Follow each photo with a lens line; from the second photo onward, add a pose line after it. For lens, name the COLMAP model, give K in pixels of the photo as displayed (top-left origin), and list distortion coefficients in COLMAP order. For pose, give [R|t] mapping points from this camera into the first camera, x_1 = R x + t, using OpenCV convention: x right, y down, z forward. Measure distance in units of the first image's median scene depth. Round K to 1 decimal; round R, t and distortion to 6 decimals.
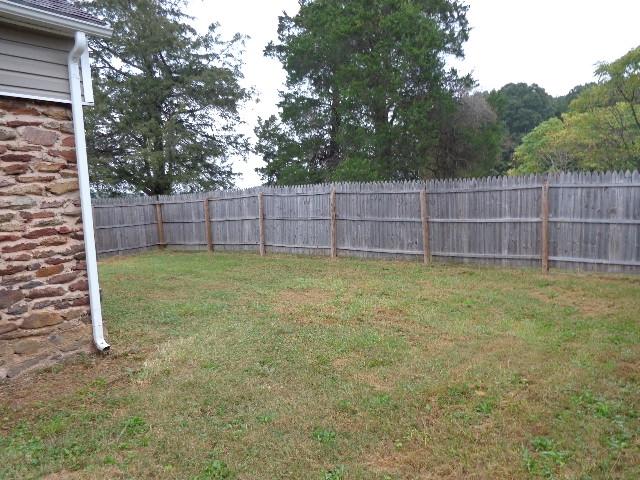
lens RADIAL K [[476.1, 0, 319.9], [0, 476.1, 240.4], [0, 0, 1]] dist [0.008952, 0.002863]
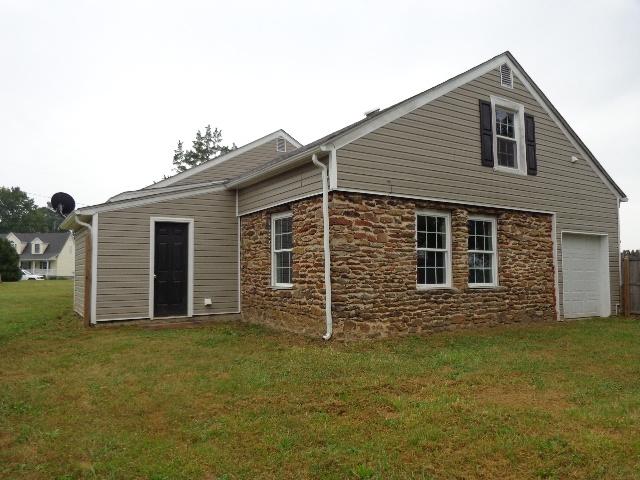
lens RADIAL K [[476.1, 0, 320.0], [0, 476.1, 240.0], [0, 0, 1]] dist [0.008952, 0.002863]
pose [[-0.397073, -0.005315, -0.917772, 1.142874], [-0.070700, 0.997189, 0.024814, -0.162079], [0.915060, 0.074739, -0.396332, 1.768429]]
